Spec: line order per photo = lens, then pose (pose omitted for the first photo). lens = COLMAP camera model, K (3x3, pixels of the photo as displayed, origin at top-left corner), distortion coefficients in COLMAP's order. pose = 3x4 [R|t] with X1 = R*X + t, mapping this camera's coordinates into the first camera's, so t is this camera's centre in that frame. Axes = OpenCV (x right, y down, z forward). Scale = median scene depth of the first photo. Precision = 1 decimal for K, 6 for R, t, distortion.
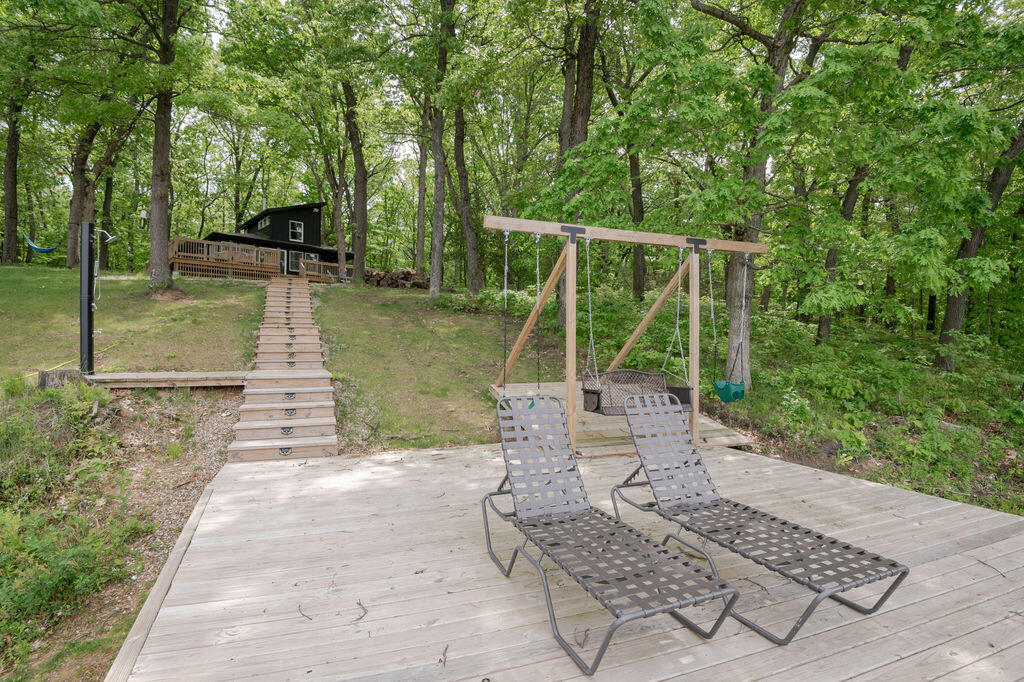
lens RADIAL K [[467.3, 0, 512.0], [0, 467.3, 341.0], [0, 0, 1]] dist [-0.023360, -0.000100]
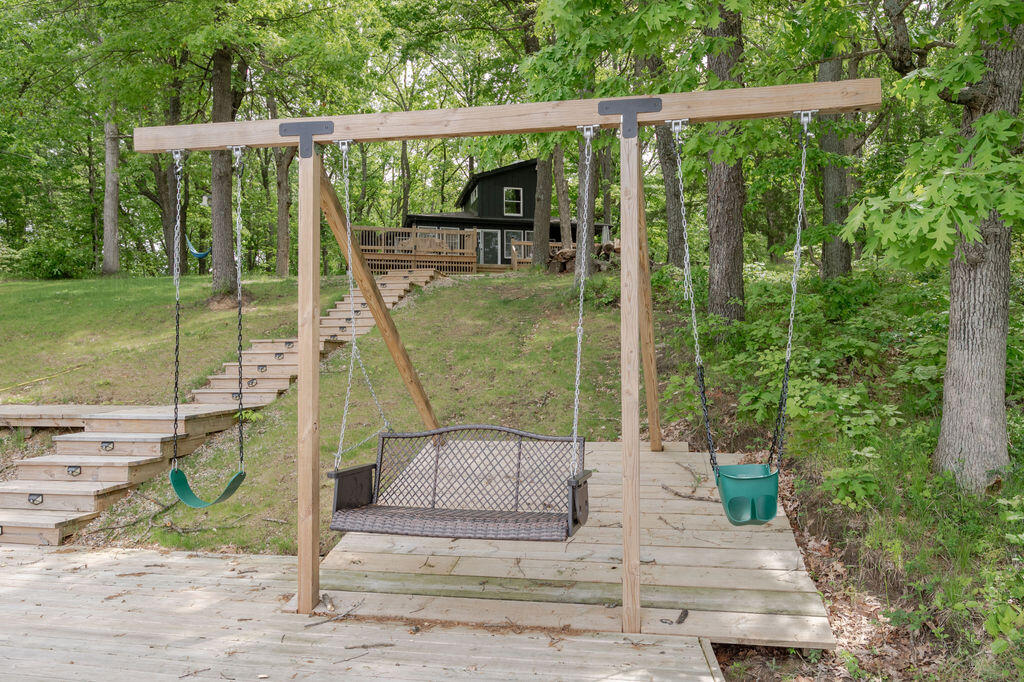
lens RADIAL K [[730.4, 0, 512.0], [0, 730.4, 341.0], [0, 0, 1]] dist [0.001224, -0.000184]
pose [[0.868371, -0.021396, -0.495454, 0.264966], [0.010760, 0.999647, -0.024310, -0.000264], [0.495799, 0.015779, 0.868294, 0.178570]]
